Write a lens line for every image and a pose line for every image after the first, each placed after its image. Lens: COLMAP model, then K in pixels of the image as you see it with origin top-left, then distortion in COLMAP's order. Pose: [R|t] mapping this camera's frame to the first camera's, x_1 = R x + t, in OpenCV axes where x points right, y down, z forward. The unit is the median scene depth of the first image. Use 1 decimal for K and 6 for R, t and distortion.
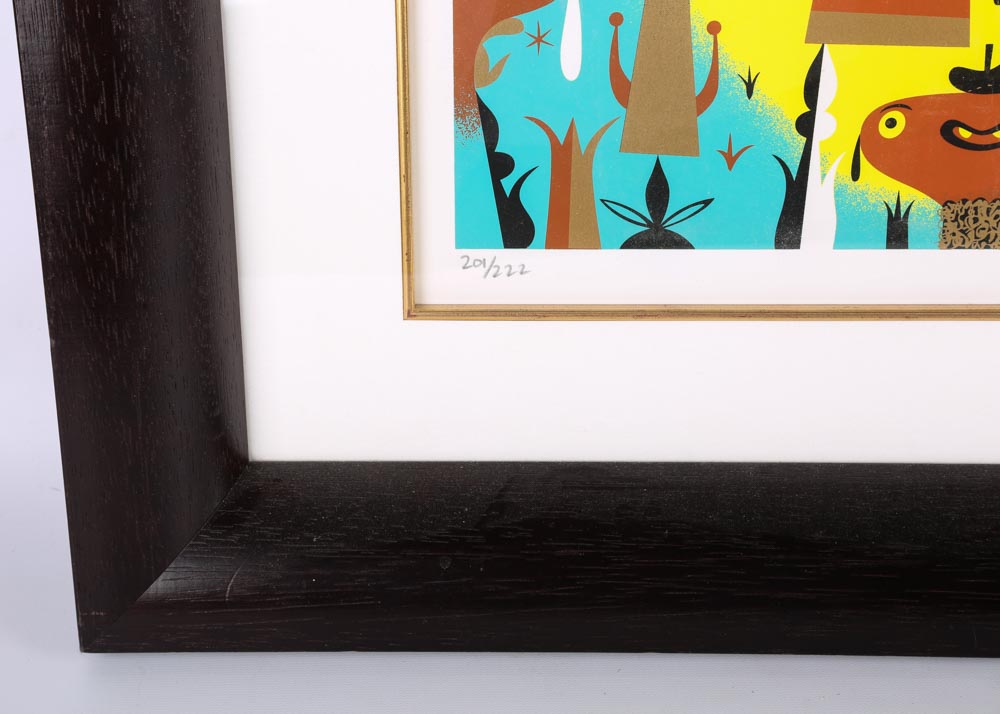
lens RADIAL K [[2011.8, 0, 500.0], [0, 2011.8, 357.0], [0, 0, 1]] dist [0.164894, 0.050903]
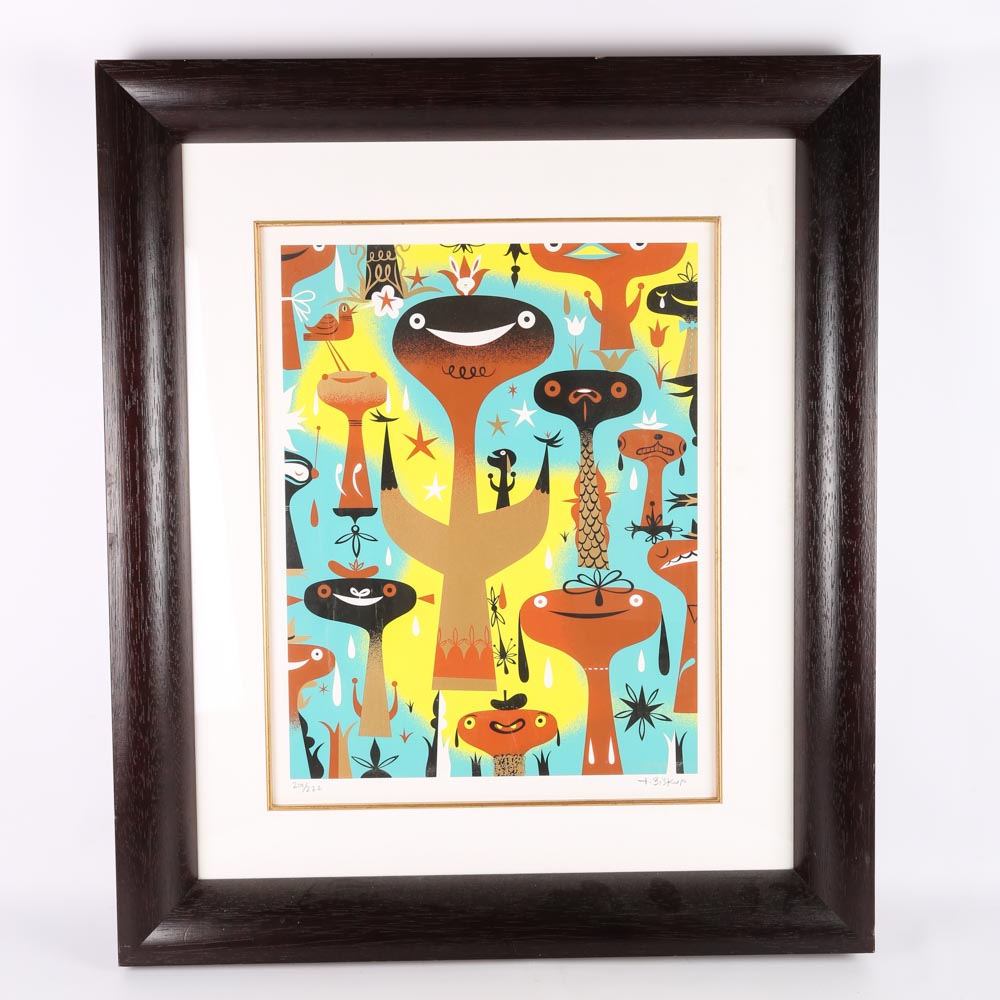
lens RADIAL K [[1451.7, 0, 500.0], [0, 1451.7, 500.0], [0, 0, 1]] dist [0.002979, 0.054384]
pose [[0.999128, -0.007031, 0.041162, 0.157024], [0.020215, 0.943956, -0.329450, 0.204241], [-0.036538, 0.329995, 0.943275, -0.722732]]
